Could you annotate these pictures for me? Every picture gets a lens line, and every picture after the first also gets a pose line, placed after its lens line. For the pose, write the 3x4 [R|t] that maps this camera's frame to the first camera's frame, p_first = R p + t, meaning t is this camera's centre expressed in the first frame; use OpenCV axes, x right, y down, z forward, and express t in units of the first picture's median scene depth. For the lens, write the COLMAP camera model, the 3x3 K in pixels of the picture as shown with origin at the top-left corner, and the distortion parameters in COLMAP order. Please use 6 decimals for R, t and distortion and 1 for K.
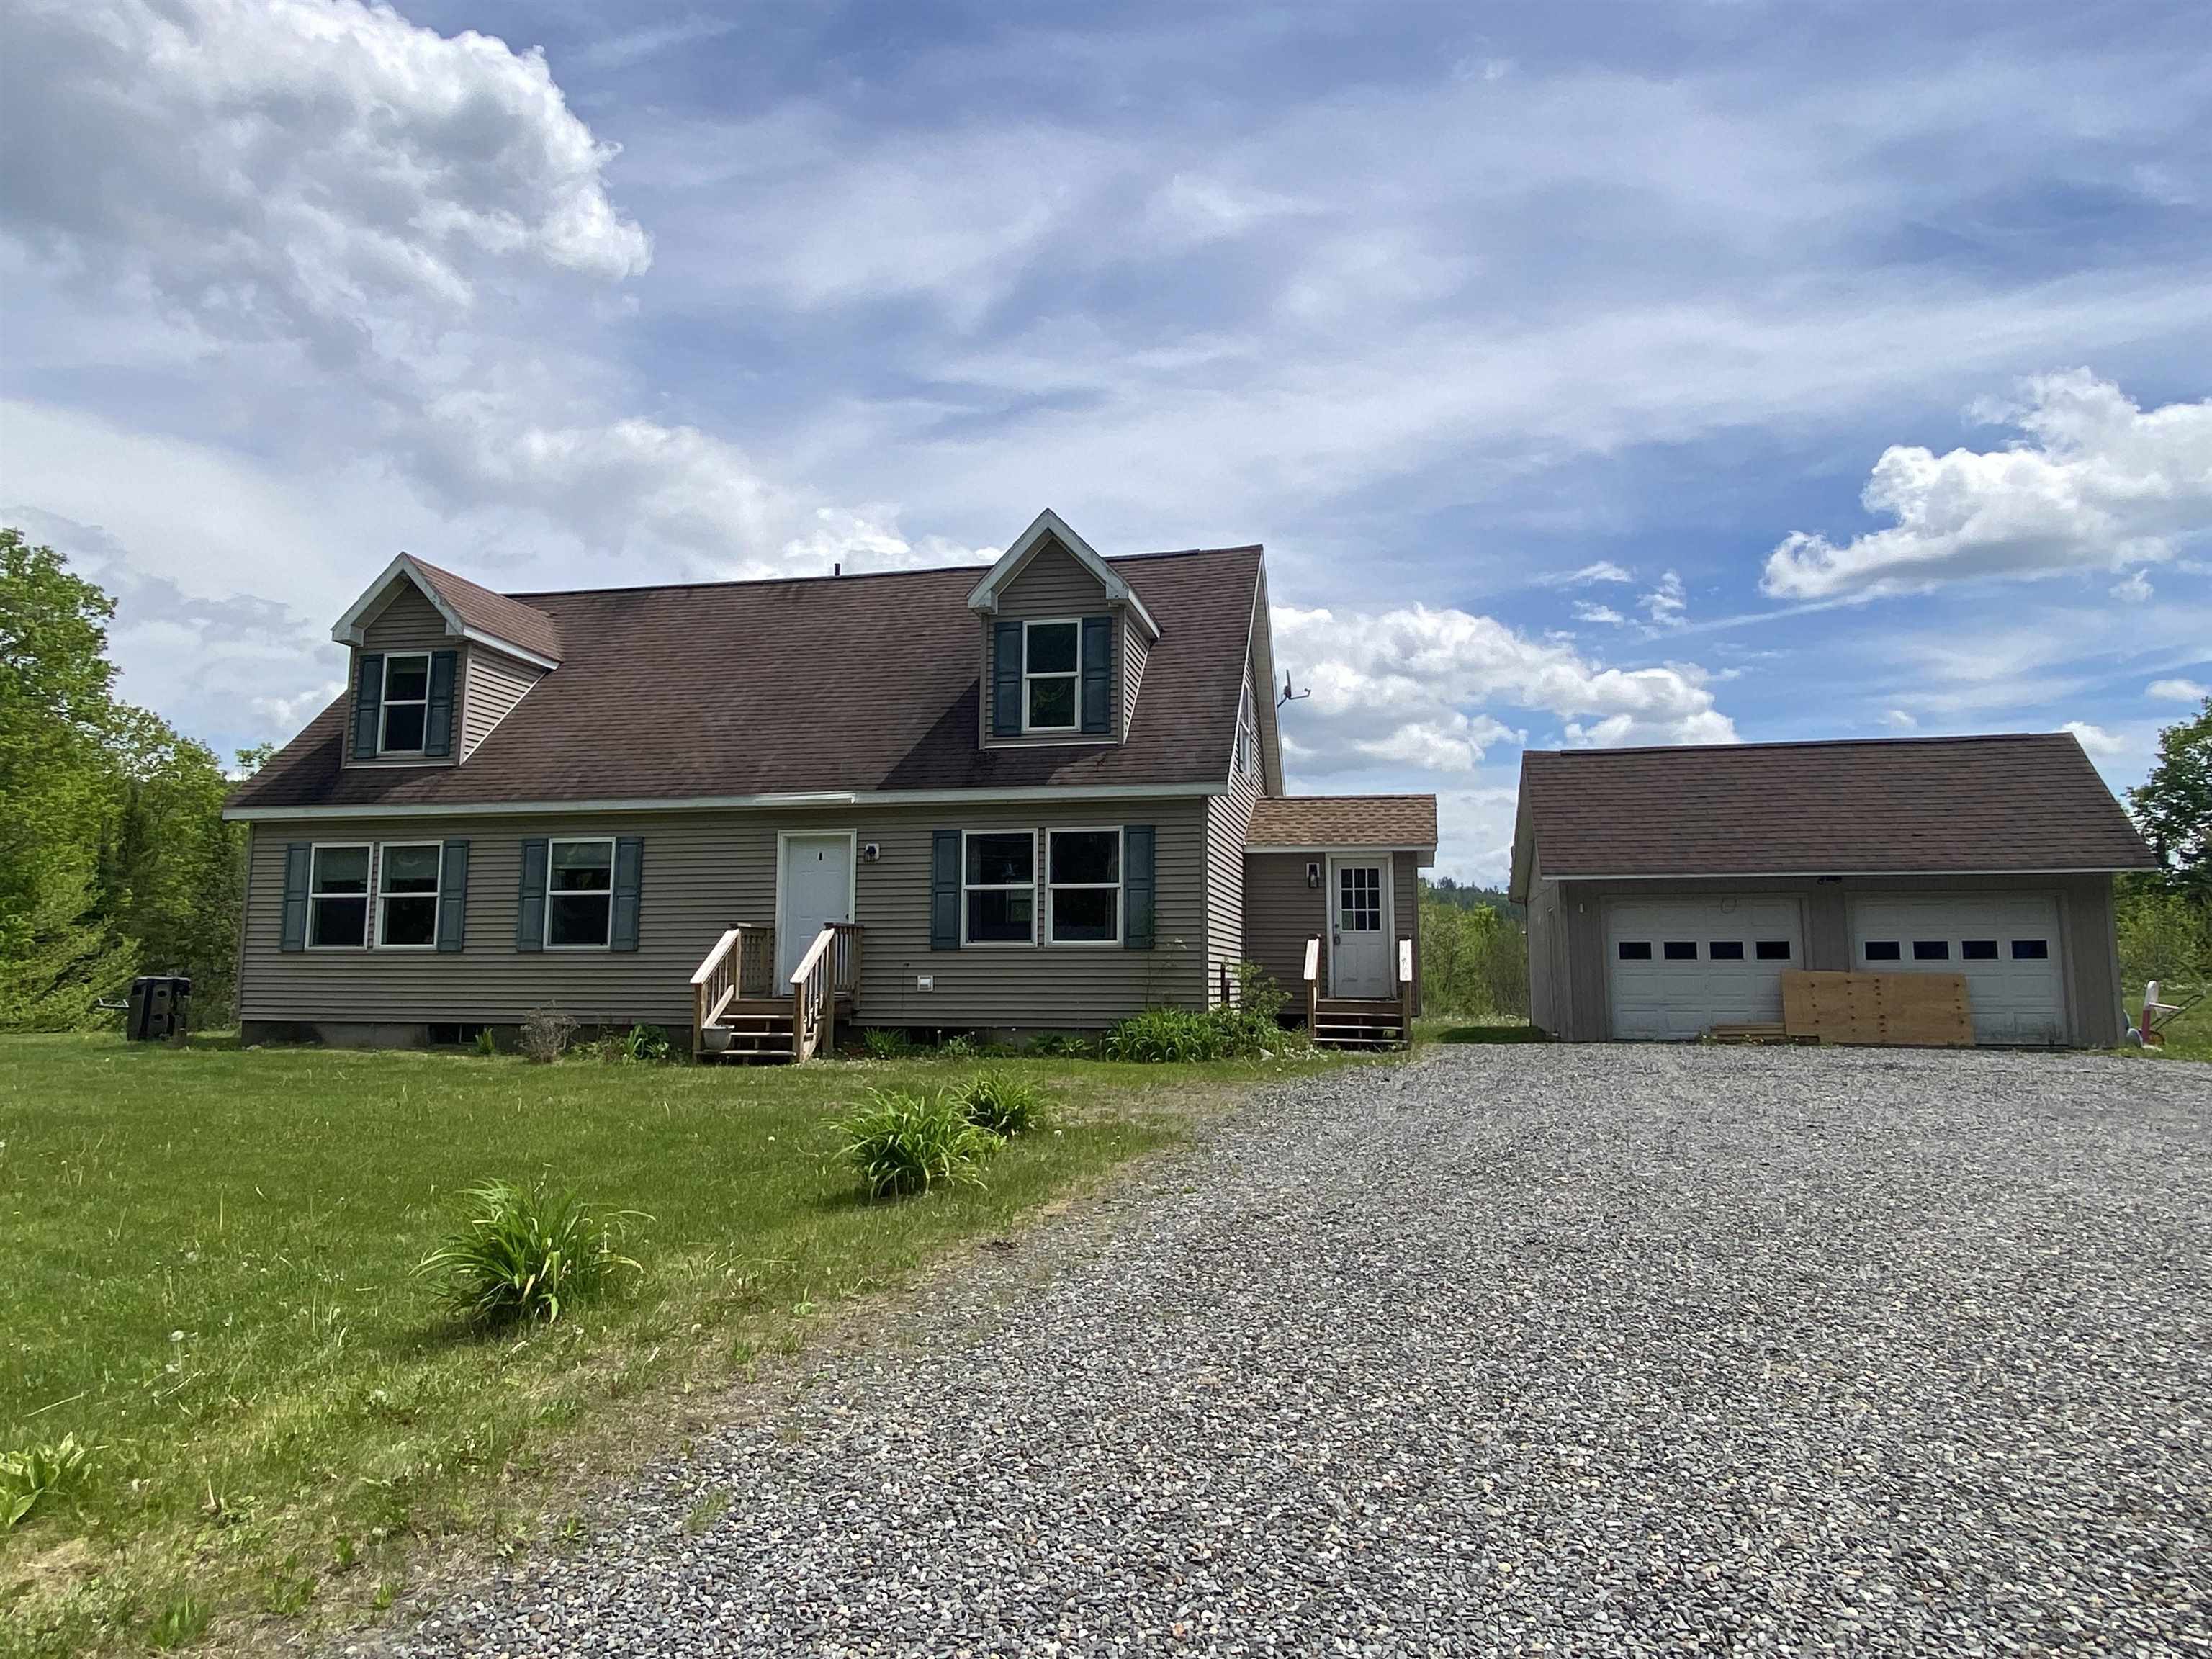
lens RADIAL K [[1337.6, 0, 1115.3], [0, 1337.6, 820.8], [0, 0, 1]] dist [0.023352, -0.007044]
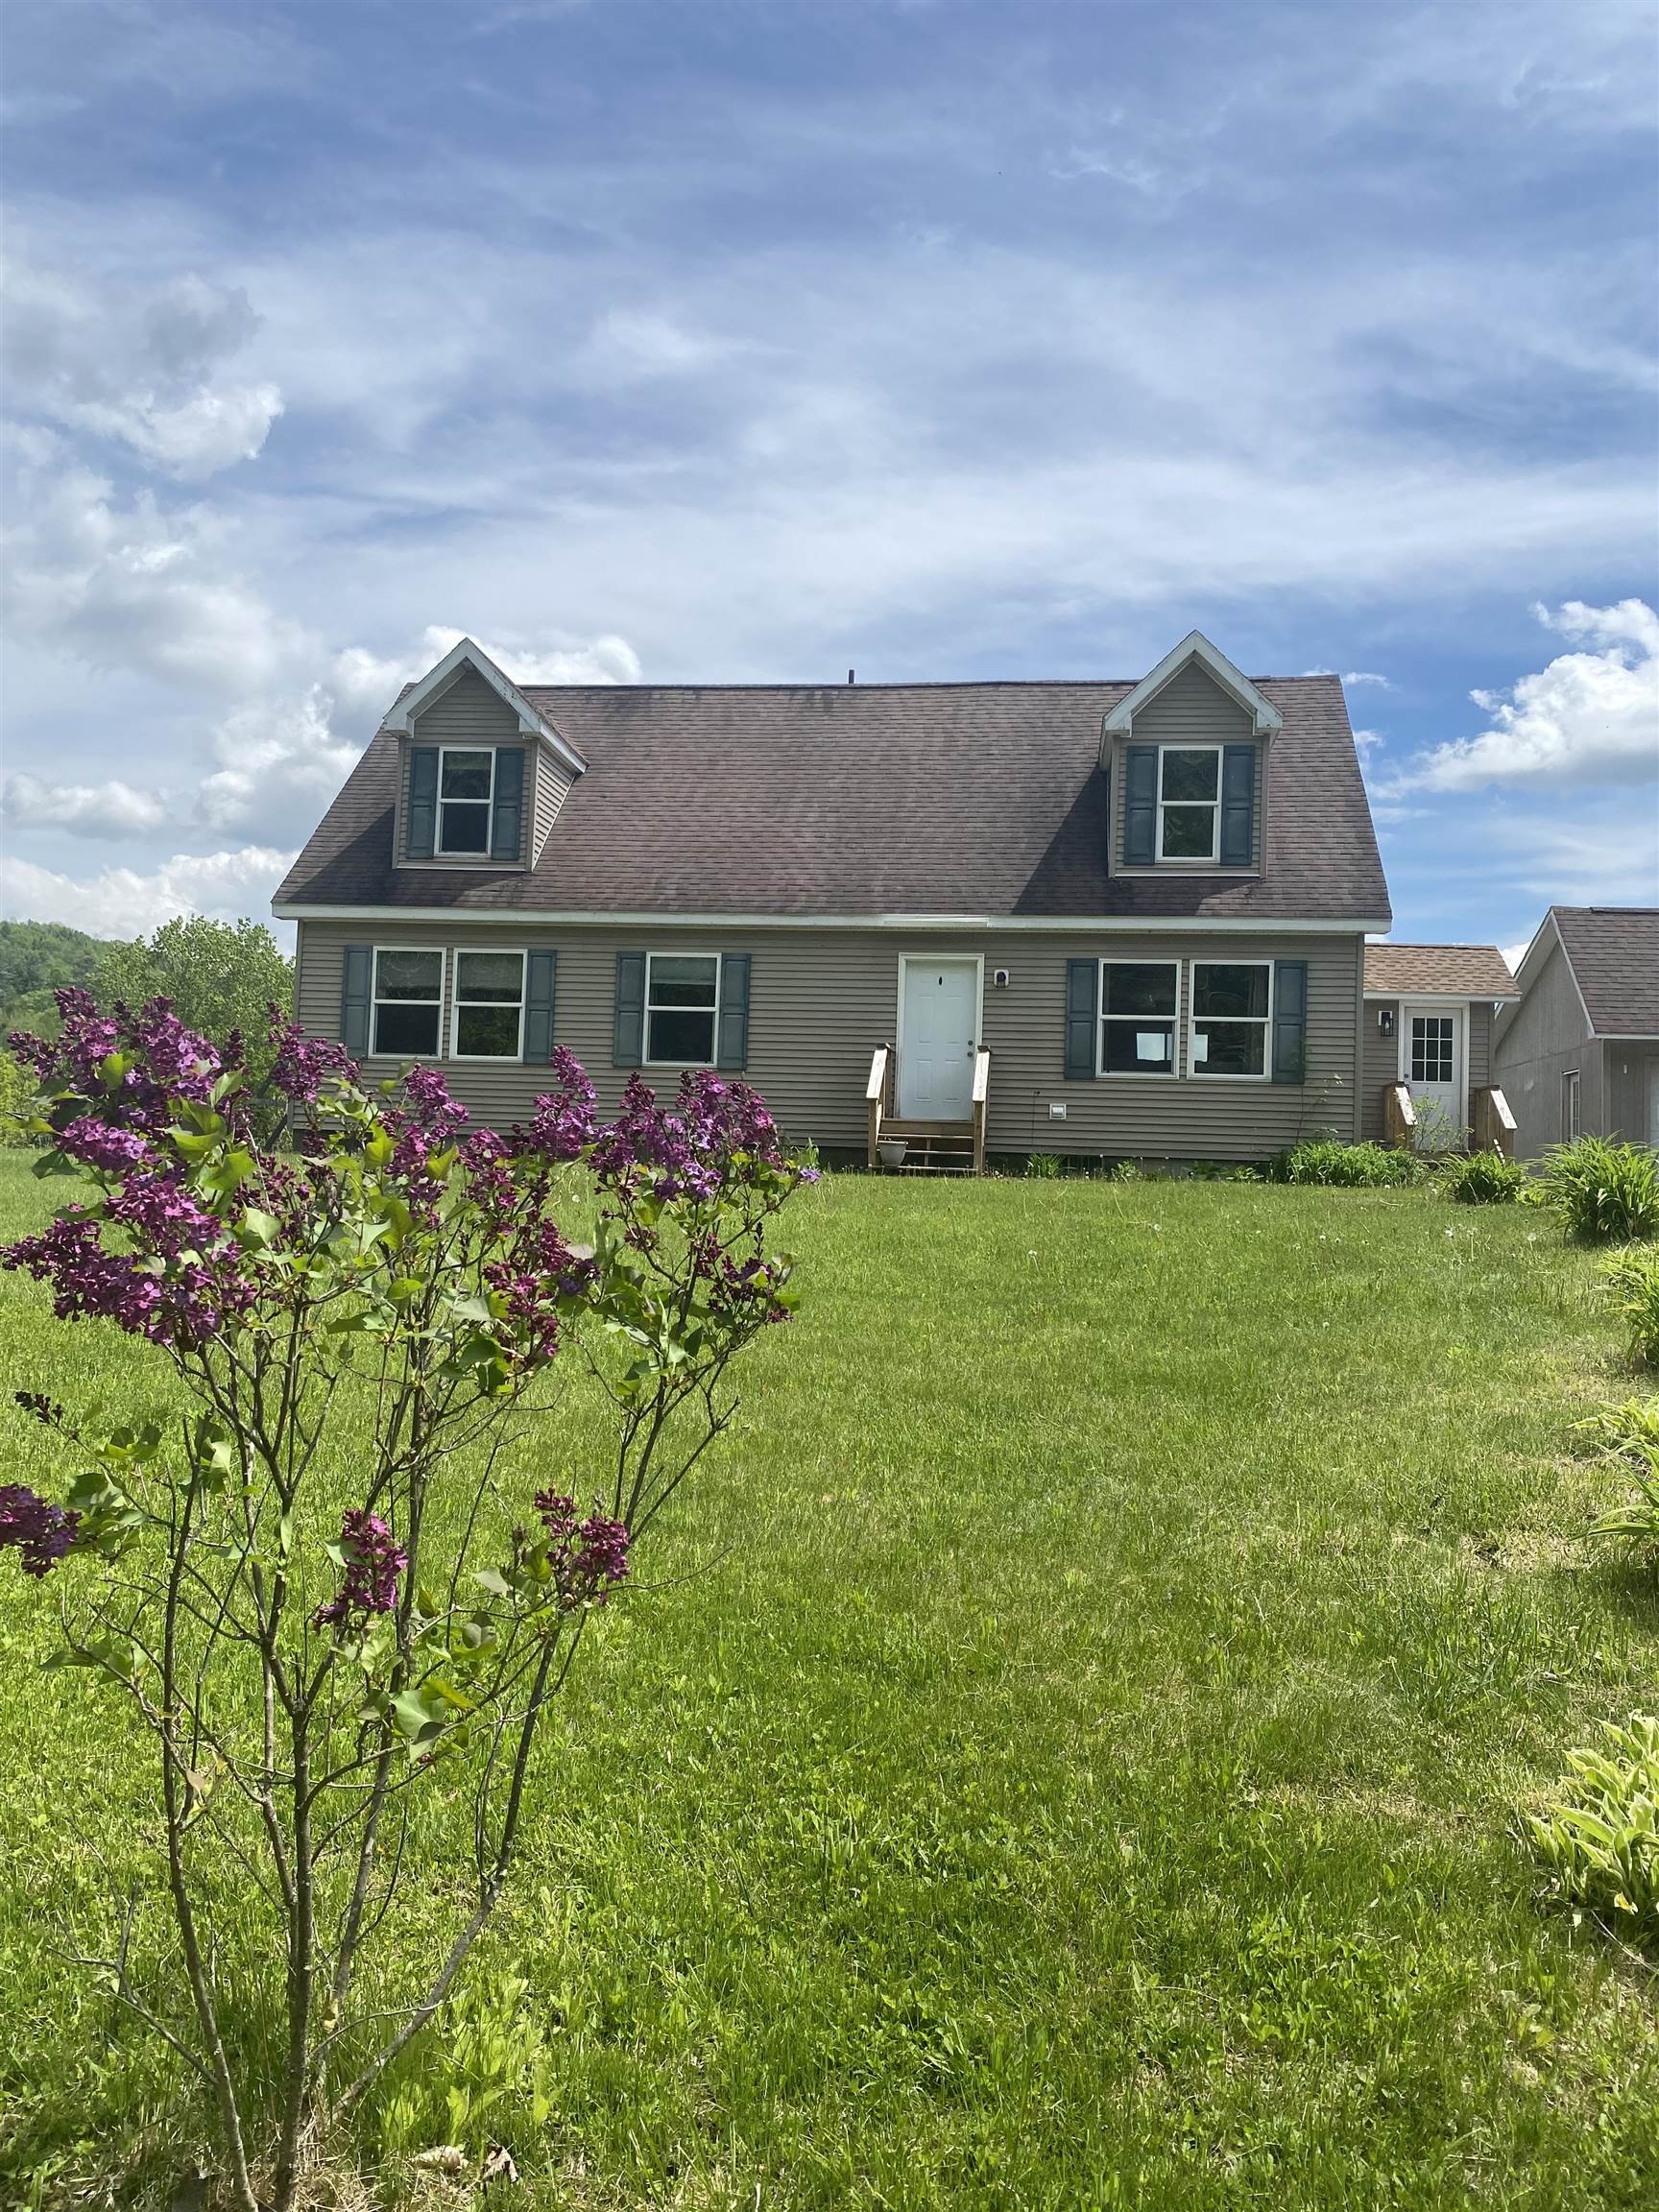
lens RADIAL K [[1635.2, 0, 783.6], [0, 1635.2, 1096.9], [0, 0, 1]] dist [0.112533, -0.003222]
pose [[0.997341, 0.037211, 0.062652, -0.399793], [-0.041297, 0.997015, 0.065231, 0.037123], [-0.060038, -0.067645, 0.995901, -0.191490]]
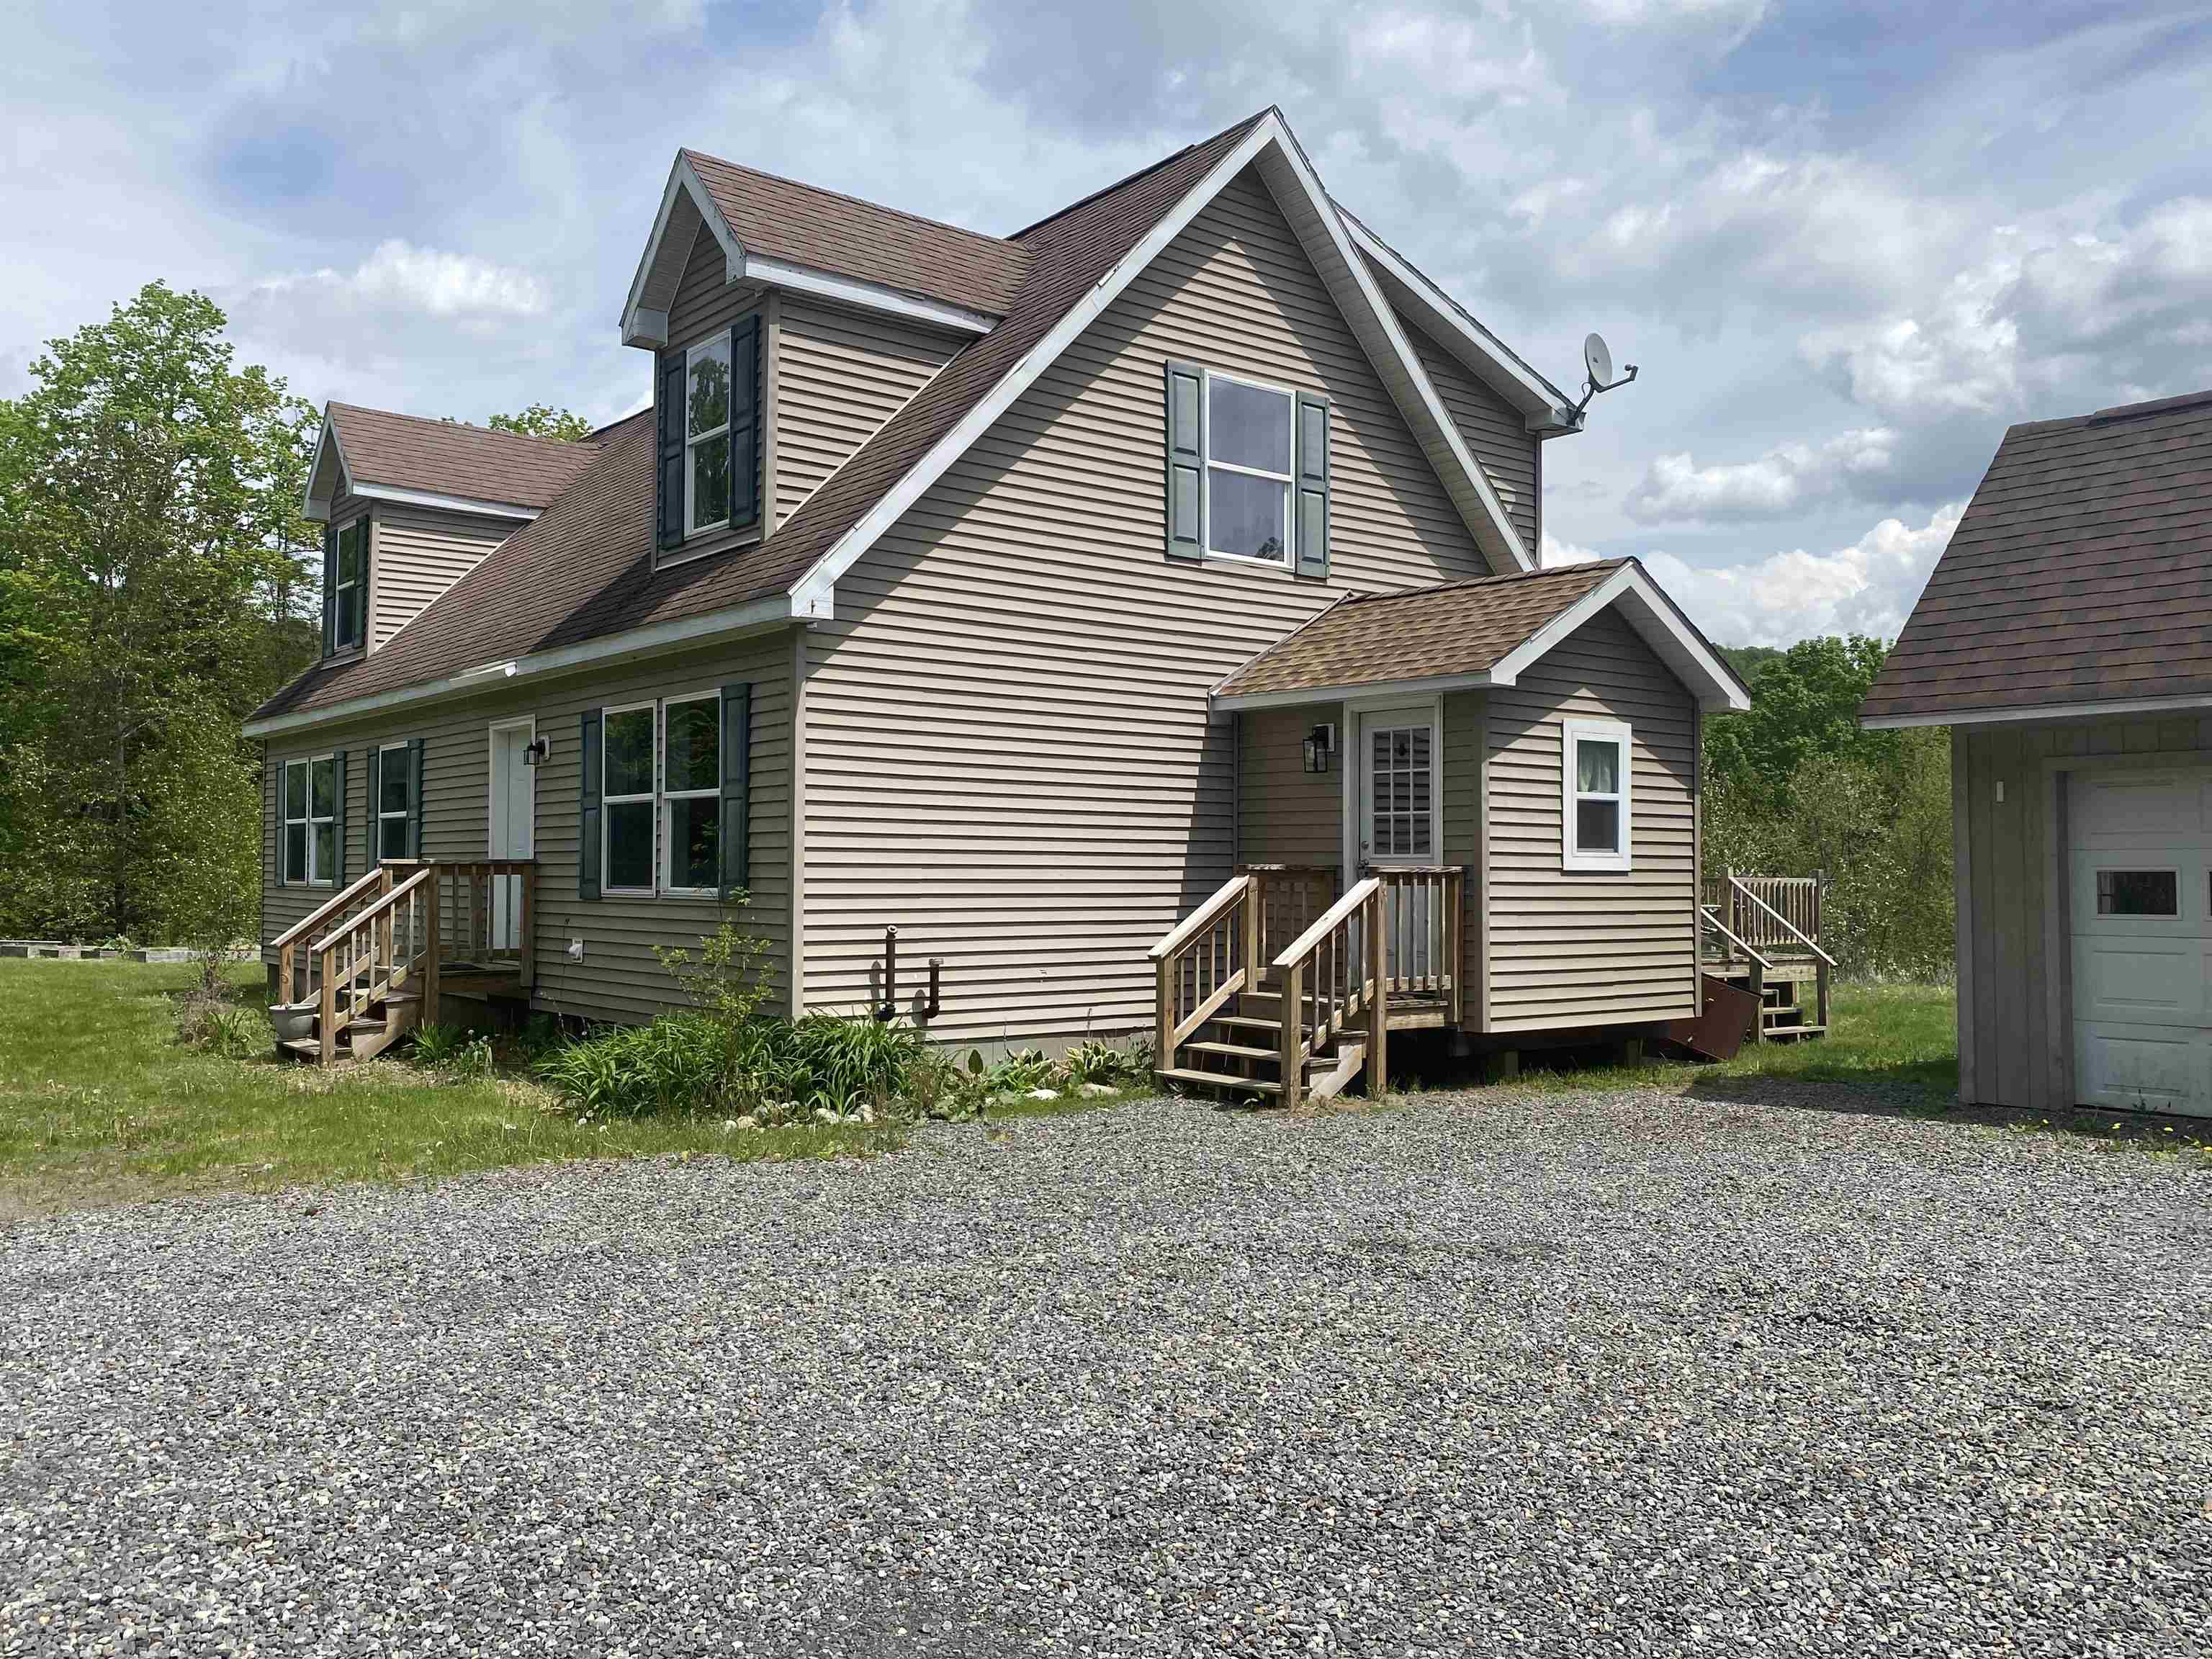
lens RADIAL K [[1683.3, 0, 1164.6], [0, 1683.3, 847.9], [0, 0, 1]] dist [0.081134, -0.071668]
pose [[0.790128, -0.006511, -0.612907, 0.554215], [0.071720, 0.994057, 0.081897, 0.024131], [0.608731, -0.108667, 0.785899, 0.504435]]
